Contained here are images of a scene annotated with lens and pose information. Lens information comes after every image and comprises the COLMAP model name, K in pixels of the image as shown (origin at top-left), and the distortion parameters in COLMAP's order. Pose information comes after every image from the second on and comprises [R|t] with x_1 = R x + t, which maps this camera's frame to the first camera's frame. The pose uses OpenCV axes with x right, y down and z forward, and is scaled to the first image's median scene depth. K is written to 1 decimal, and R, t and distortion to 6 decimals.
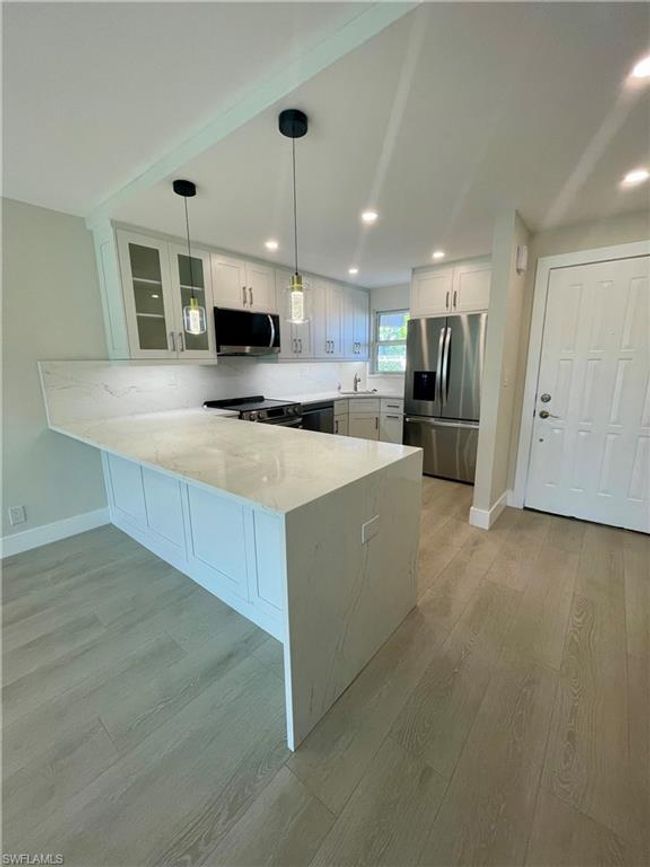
lens RADIAL K [[349.6, 0, 321.4], [0, 349.6, 431.0], [0, 0, 1]] dist [-0.001151, 0.000573]
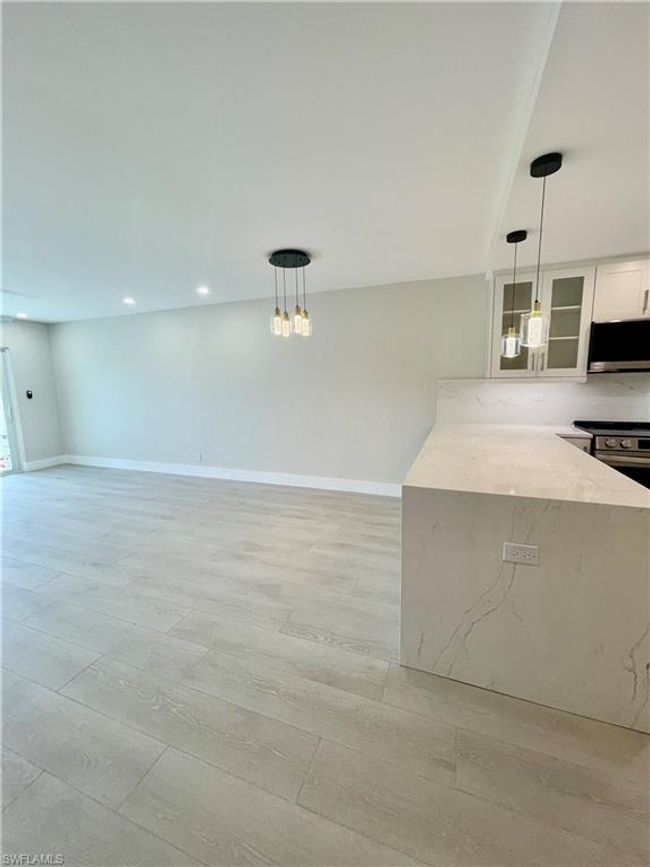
lens RADIAL K [[349.6, 0, 323.0], [0, 349.6, 428.4], [0, 0, 1]] dist [-0.001151, 0.000573]
pose [[0.315489, 0.133662, -0.939469, 0.431139], [-0.176283, 0.981052, 0.080379, -0.023761], [0.932411, 0.140254, 0.333073, 0.054799]]
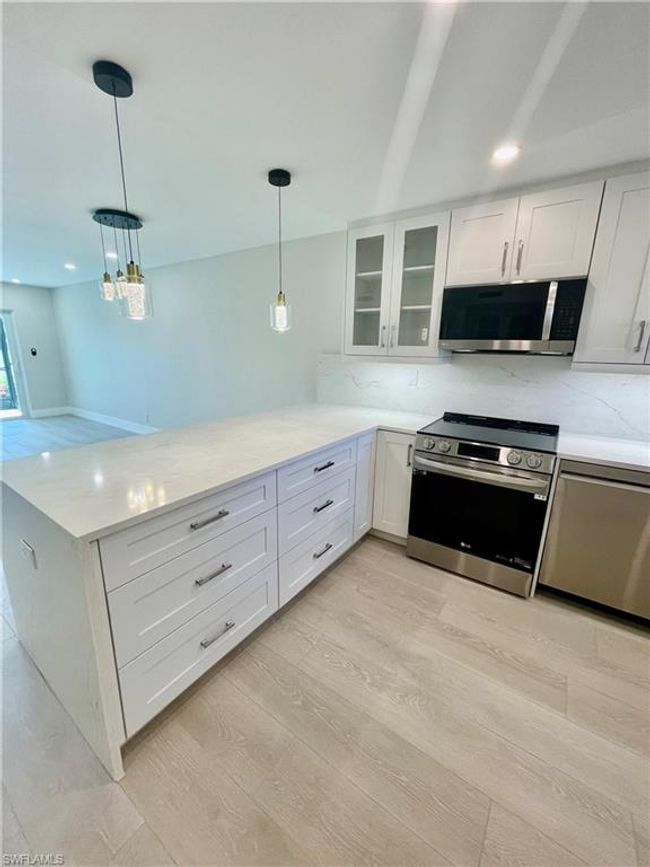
lens RADIAL K [[349.6, 0, 324.4], [0, 349.6, 429.0], [0, 0, 1]] dist [-0.001151, 0.000573]
pose [[0.079598, 0.241640, -0.967096, 0.503731], [-0.217451, 0.951018, 0.219725, -0.198199], [0.972820, 0.192807, 0.128244, 0.800069]]
